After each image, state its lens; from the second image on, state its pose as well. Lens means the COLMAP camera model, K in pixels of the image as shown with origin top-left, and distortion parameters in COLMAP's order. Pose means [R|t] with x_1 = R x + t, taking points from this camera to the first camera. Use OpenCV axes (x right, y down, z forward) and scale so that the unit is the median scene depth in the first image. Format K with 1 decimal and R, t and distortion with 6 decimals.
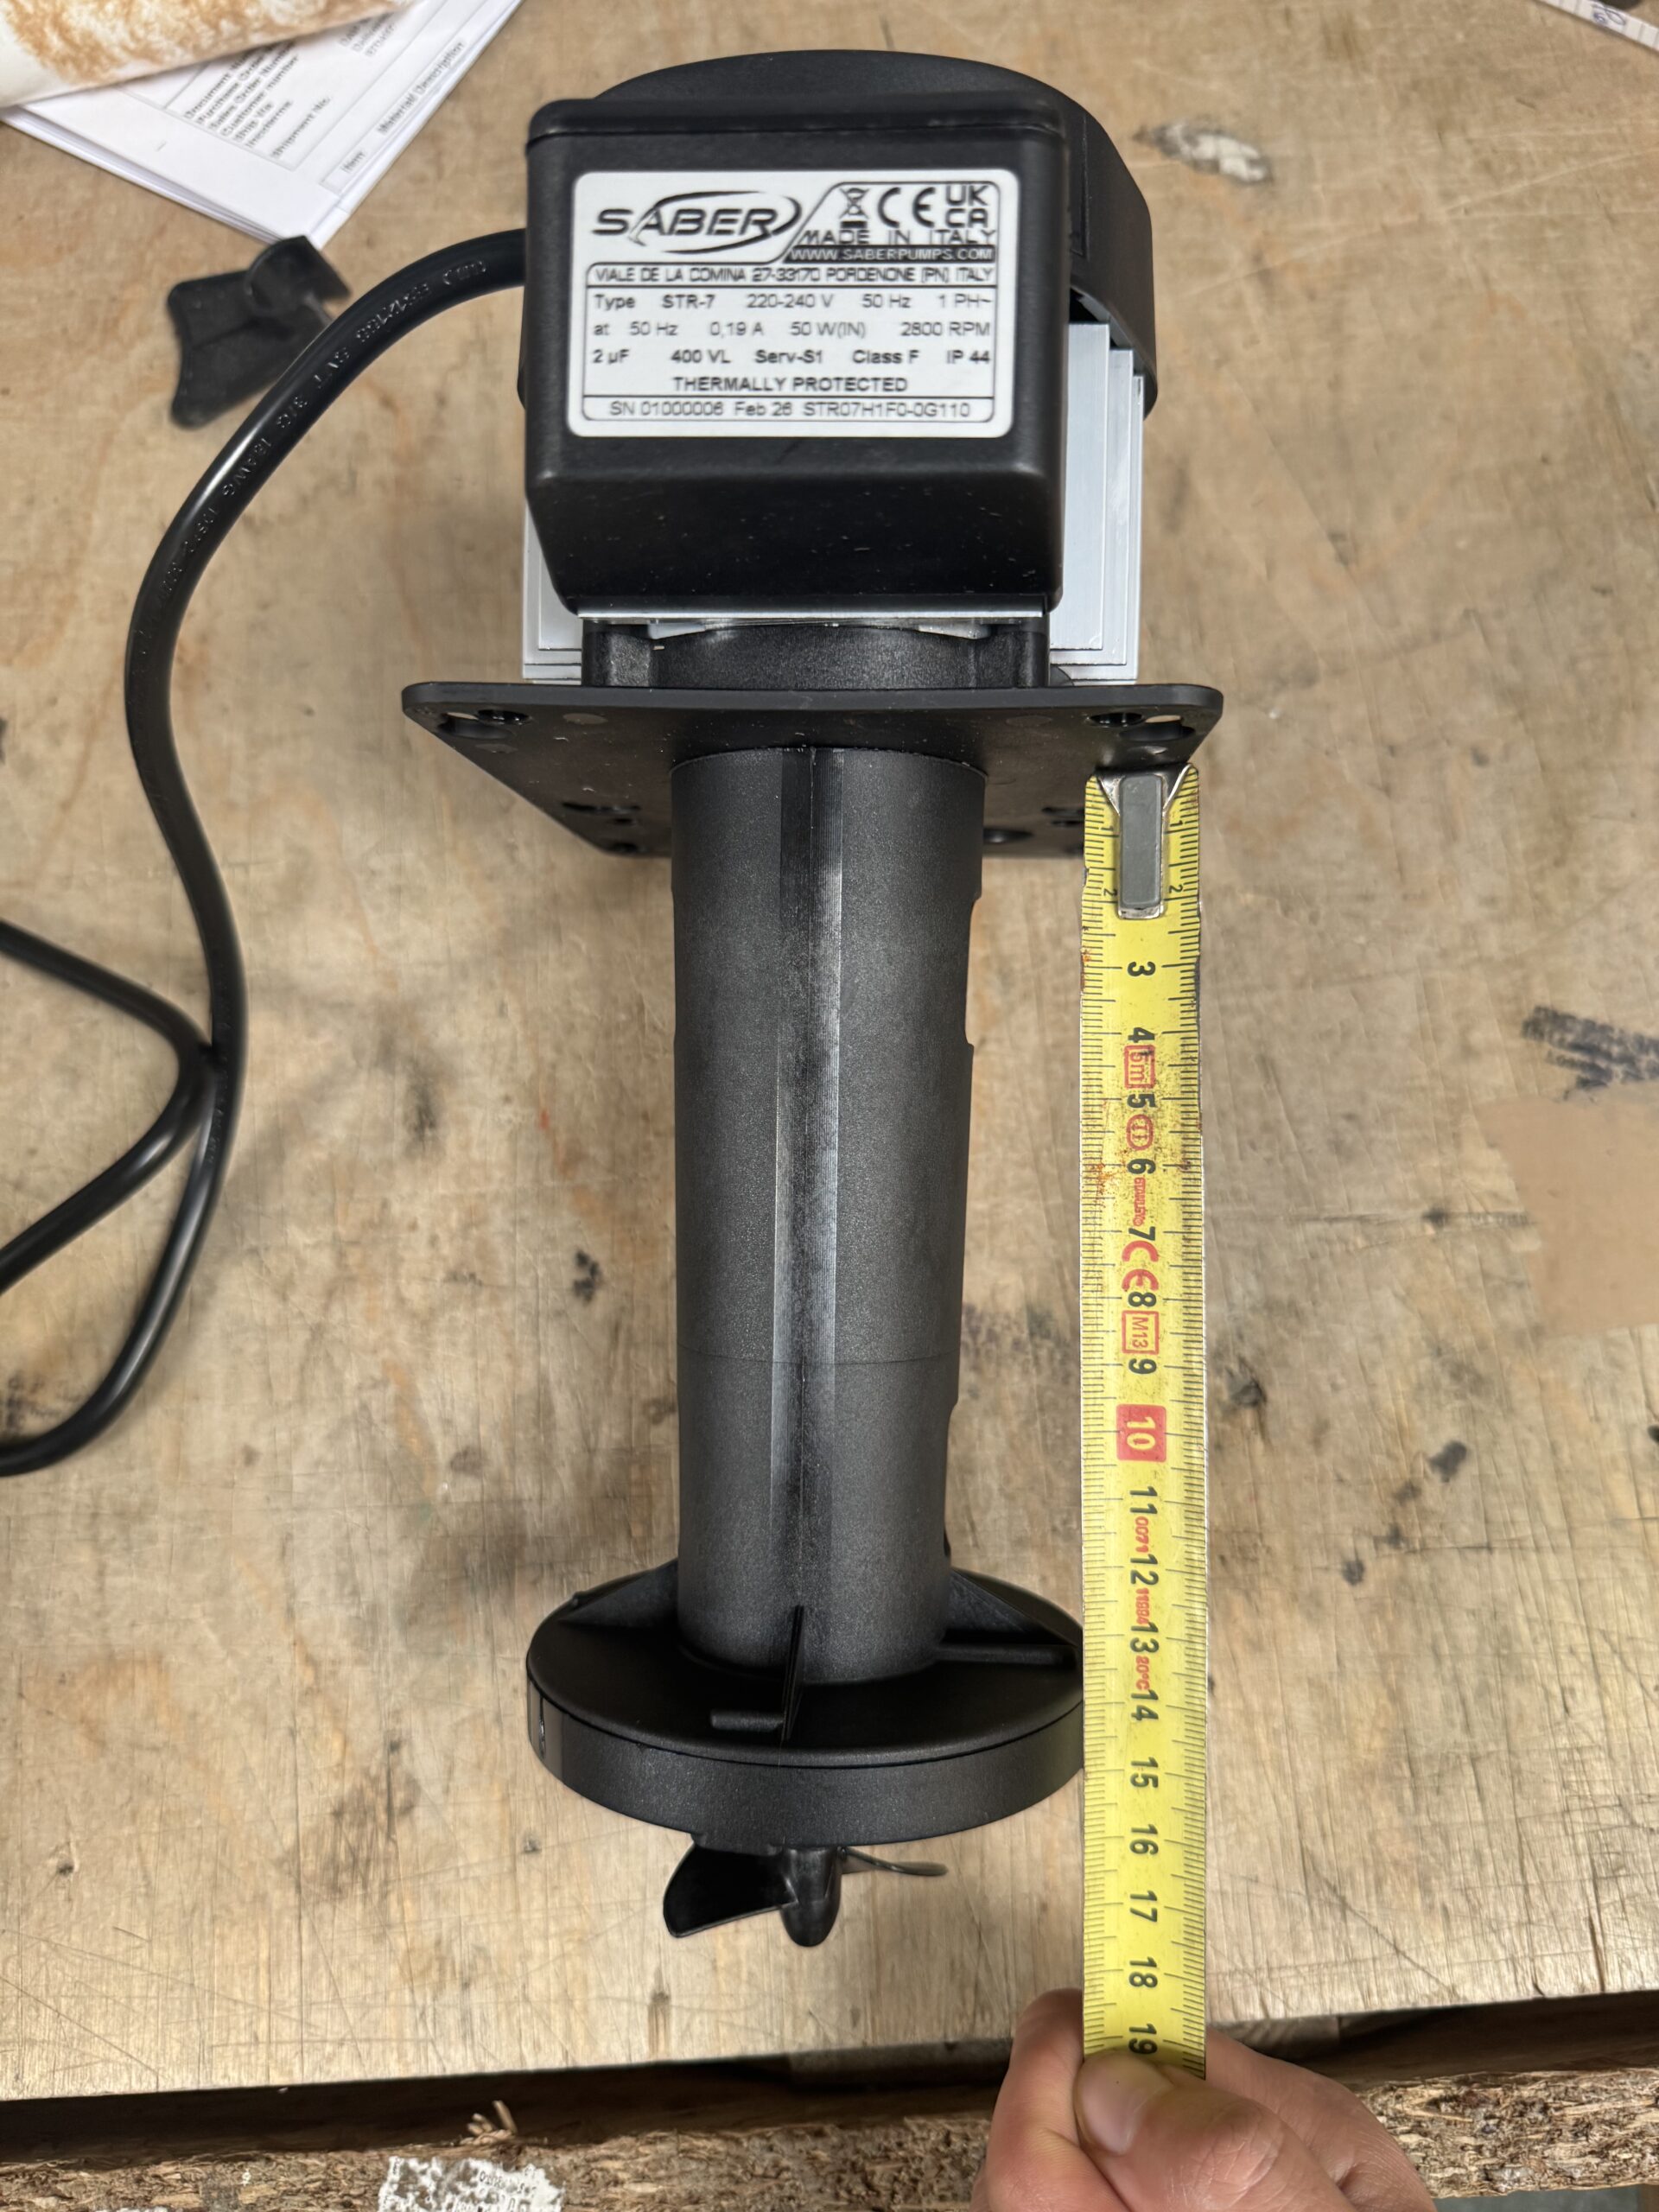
lens RADIAL K [[1722.2, 0, 829.5], [0, 1722.2, 1106.0], [0, 0, 1]] dist [0.005372, -0.001739]
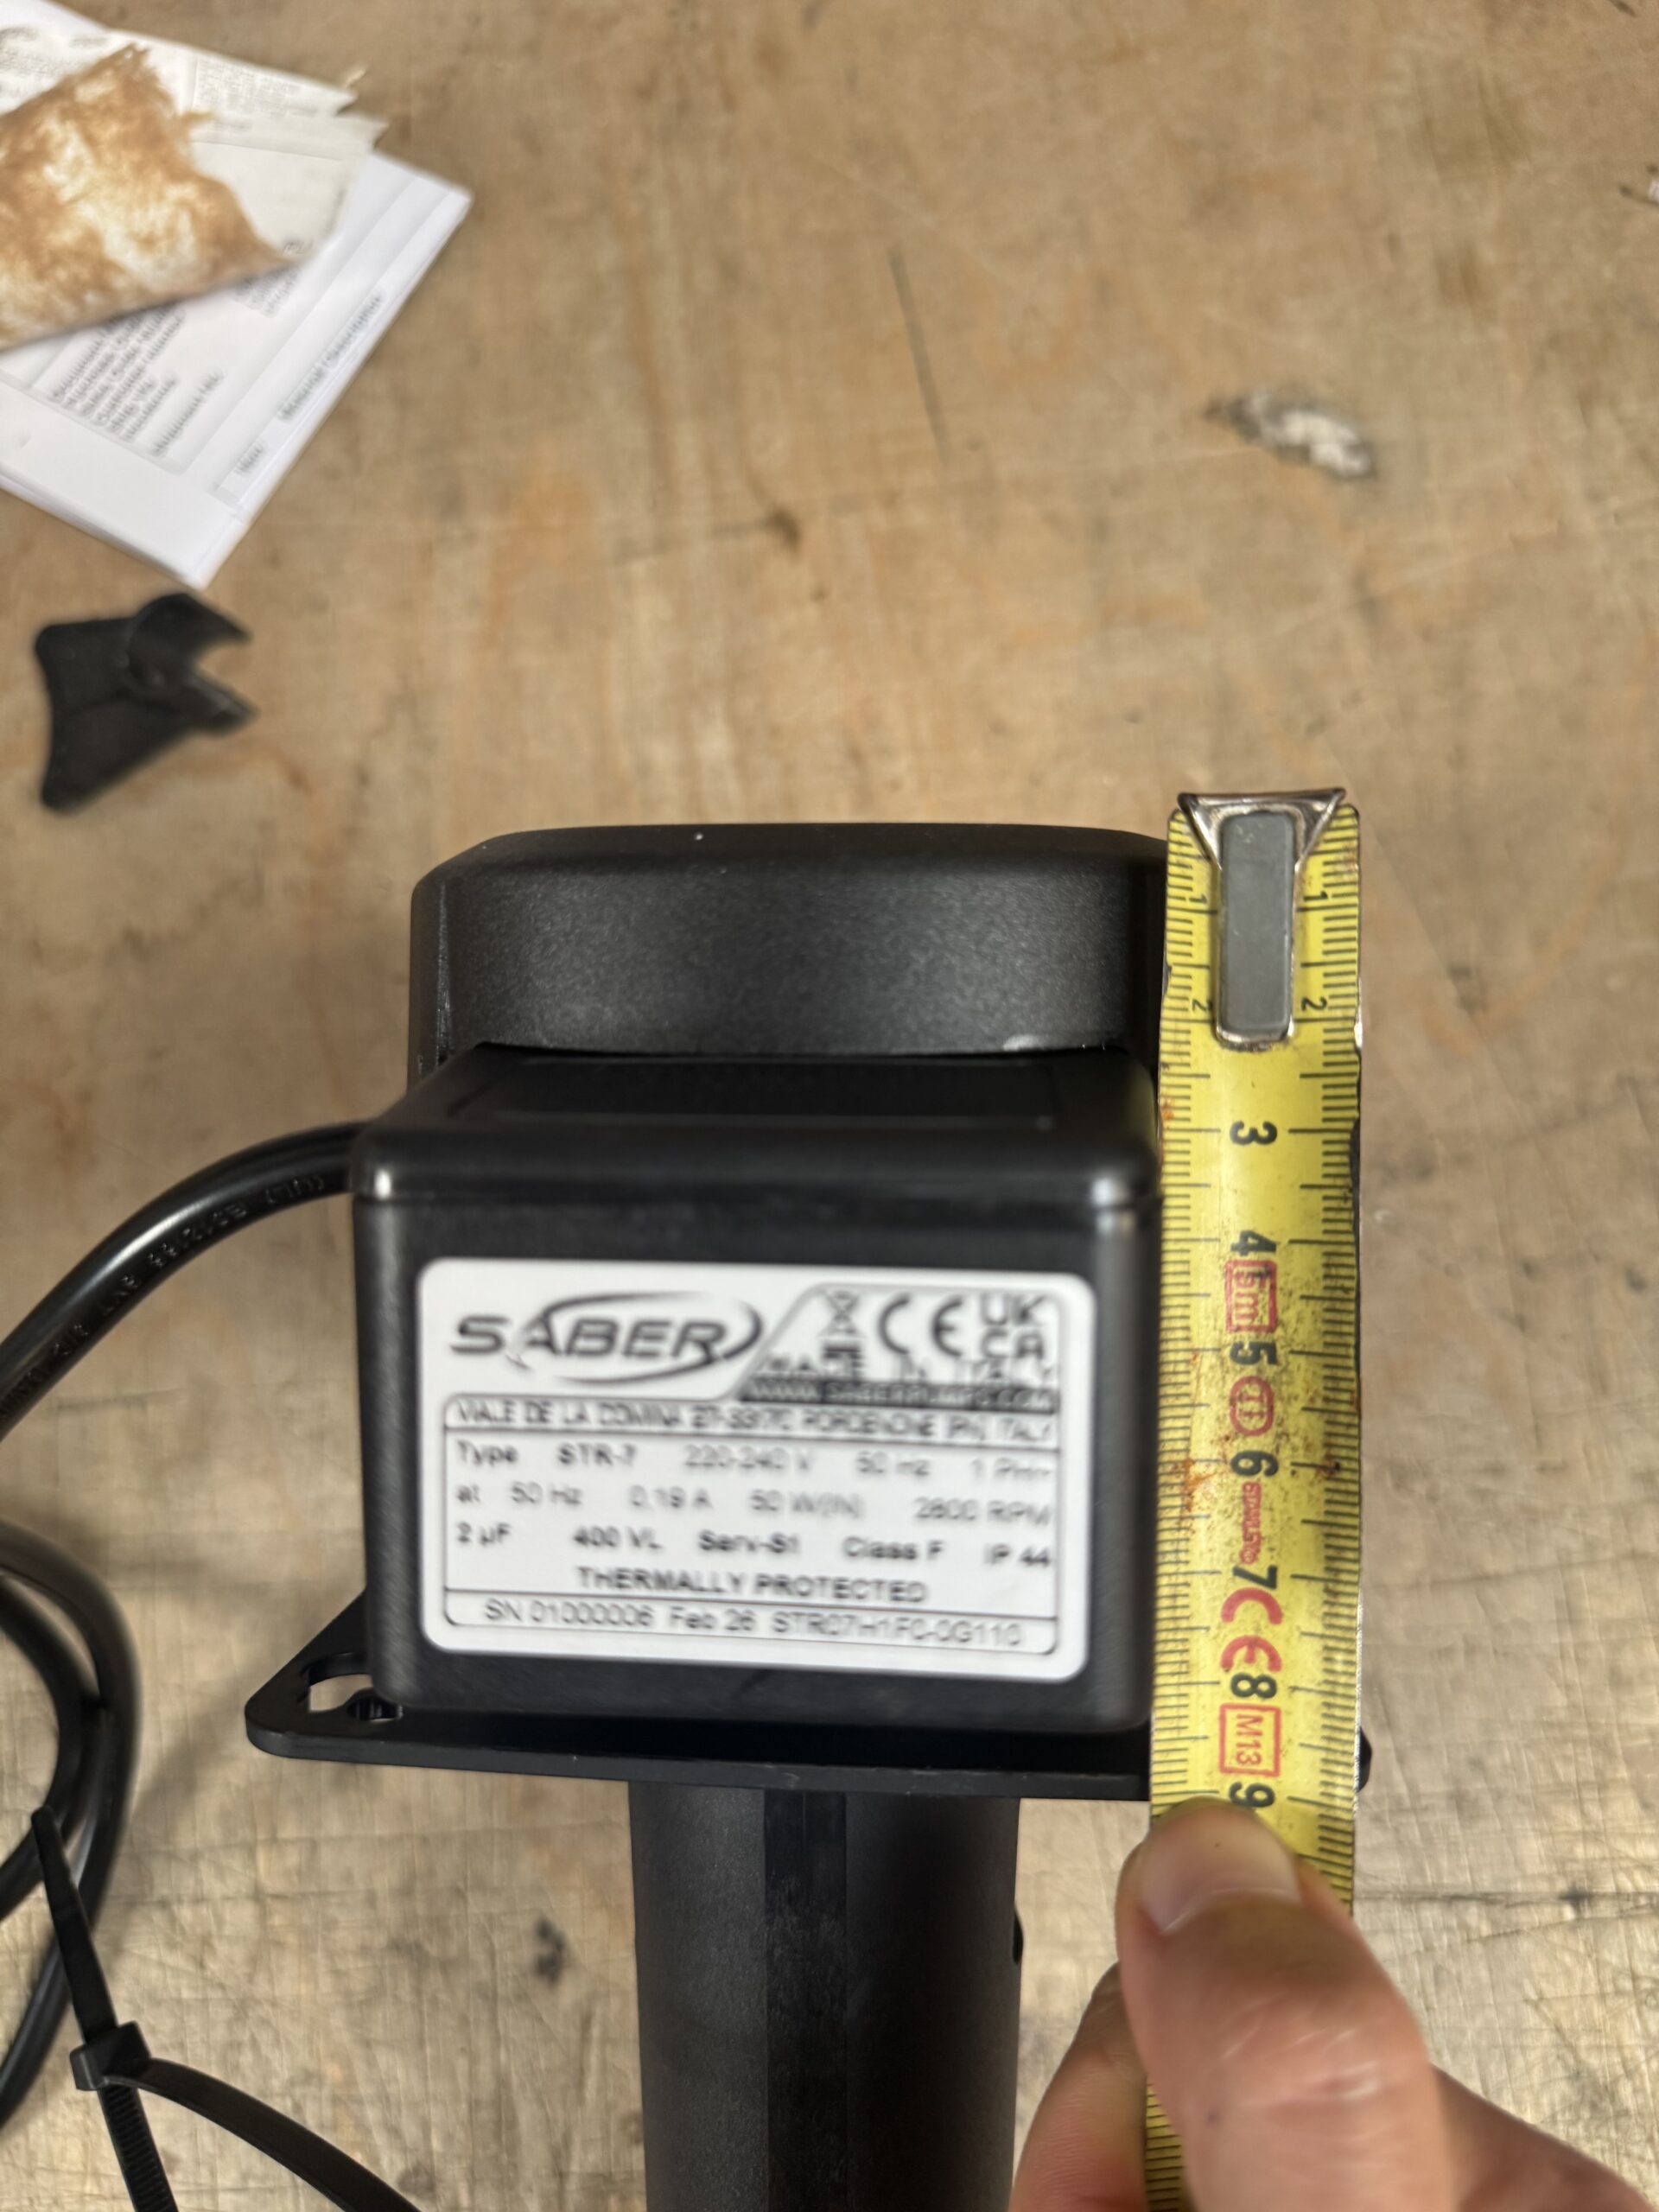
lens RADIAL K [[1730.8, 0, 811.7], [0, 1730.8, 1106.8], [0, 0, 1]] dist [0.002465, -0.048288]
pose [[0.999591, -0.011972, -0.025978, 0.020449], [0.014059, 0.996557, 0.081710, -0.655712], [0.024910, -0.082042, 0.996317, 0.345502]]
